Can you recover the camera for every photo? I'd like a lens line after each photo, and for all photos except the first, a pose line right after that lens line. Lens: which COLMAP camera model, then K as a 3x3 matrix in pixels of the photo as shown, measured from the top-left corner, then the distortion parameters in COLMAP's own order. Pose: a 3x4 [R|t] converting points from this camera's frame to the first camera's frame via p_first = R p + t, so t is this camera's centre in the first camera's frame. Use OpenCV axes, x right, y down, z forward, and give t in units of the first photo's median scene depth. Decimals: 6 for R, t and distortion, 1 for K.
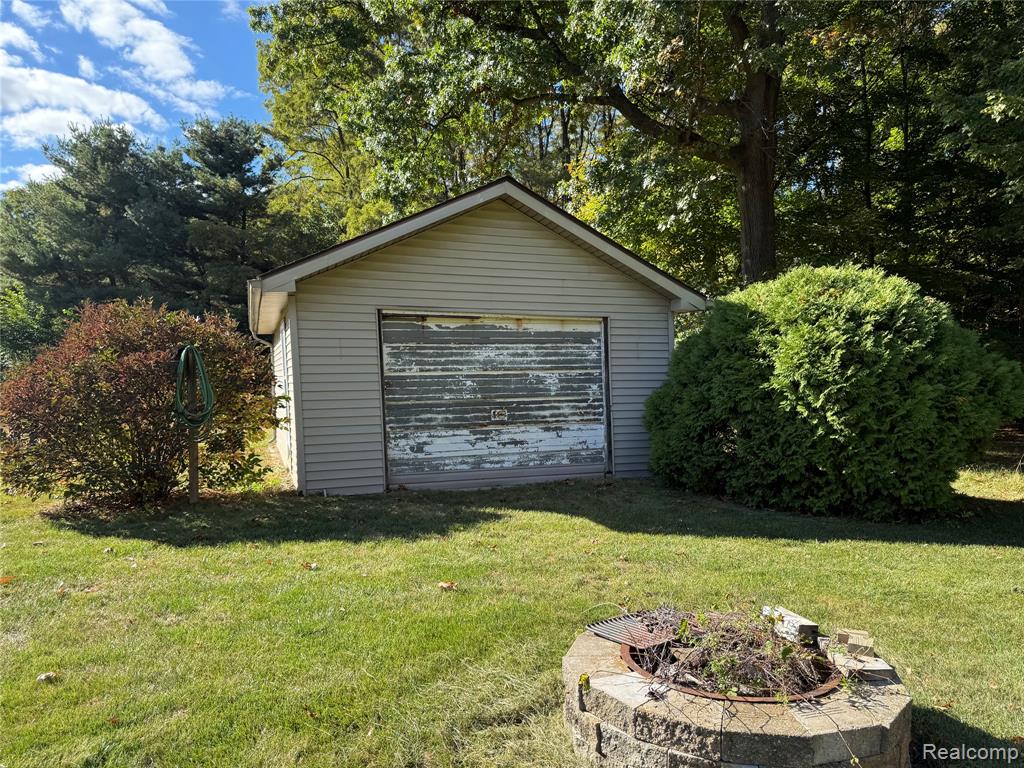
lens RADIAL K [[728.1, 0, 512.0], [0, 728.1, 384.0], [0, 0, 1]] dist [0.002347, -0.001730]
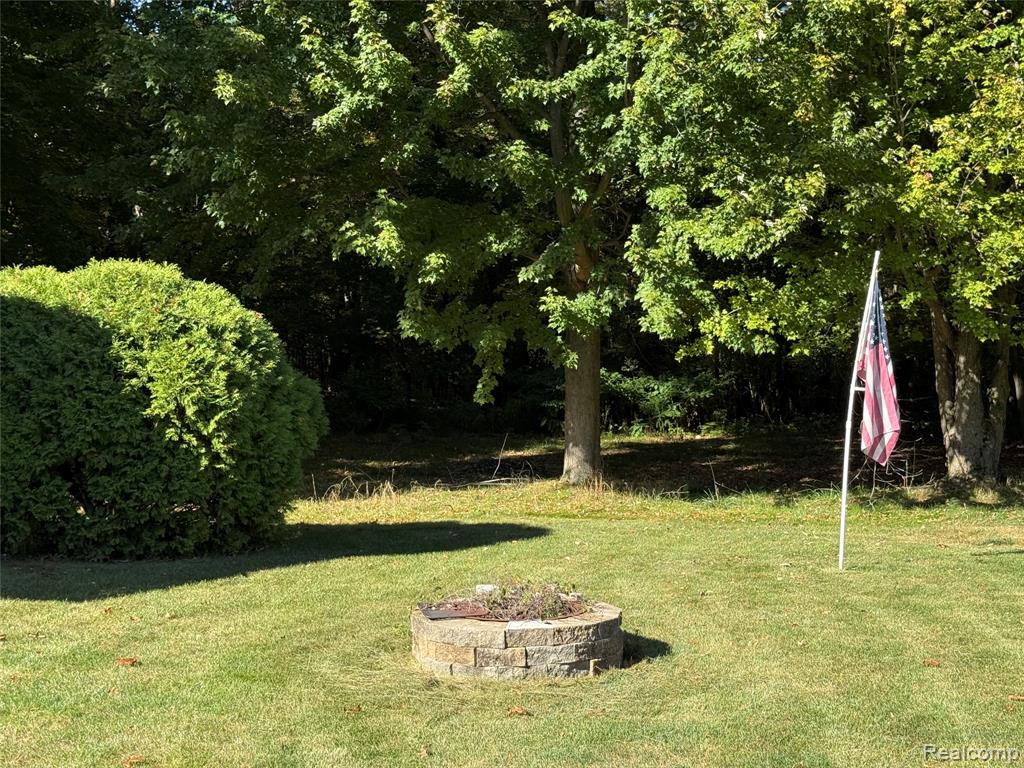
lens RADIAL K [[1434.8, 0, 512.0], [0, 1434.8, 384.0], [0, 0, 1]] dist [-0.004599, -0.003941]
pose [[0.458108, -0.017198, 0.888730, -0.969774], [0.001394, 0.999825, 0.018629, -0.062580], [-0.888895, -0.007295, 0.458052, -0.148977]]
